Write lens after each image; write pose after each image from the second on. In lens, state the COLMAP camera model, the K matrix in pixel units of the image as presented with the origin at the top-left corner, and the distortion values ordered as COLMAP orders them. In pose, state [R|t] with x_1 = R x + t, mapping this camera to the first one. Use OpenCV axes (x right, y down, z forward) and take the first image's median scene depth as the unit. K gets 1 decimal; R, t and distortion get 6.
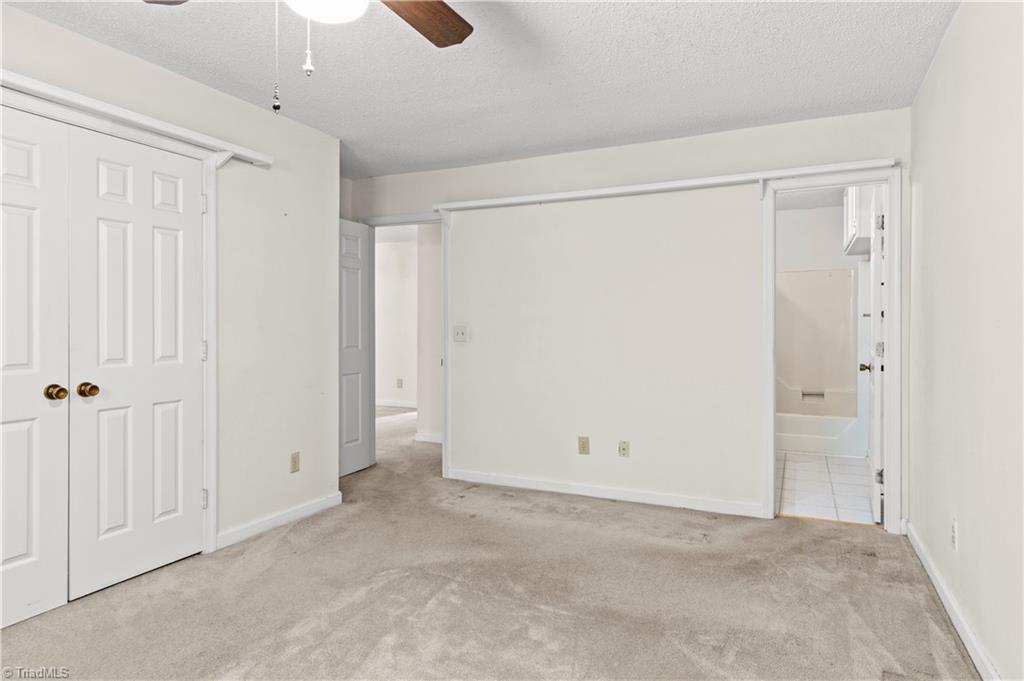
lens RADIAL K [[583.8, 0, 528.7], [0, 583.8, 338.9], [0, 0, 1]] dist [0.005348, 0.002897]
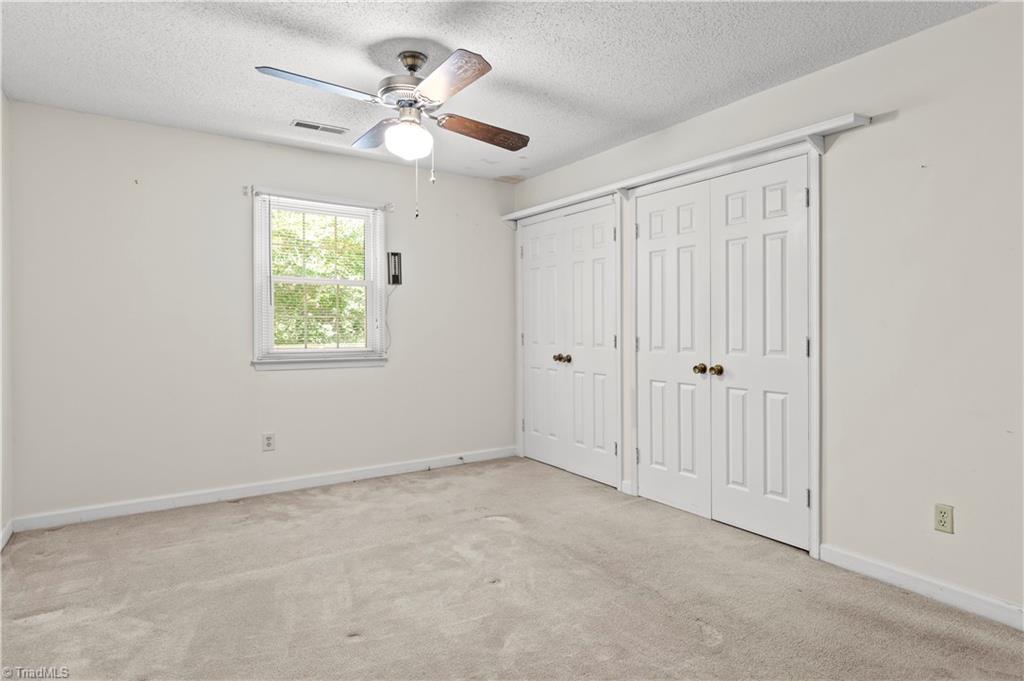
lens RADIAL K [[583.8, 0, 528.7], [0, 583.8, 338.9], [0, 0, 1]] dist [0.005348, 0.002897]
pose [[-0.534724, 0.017326, -0.844849, 0.588611], [-0.010861, 0.999566, 0.027374, -0.016517], [0.844957, 0.023814, -0.534303, 1.282847]]
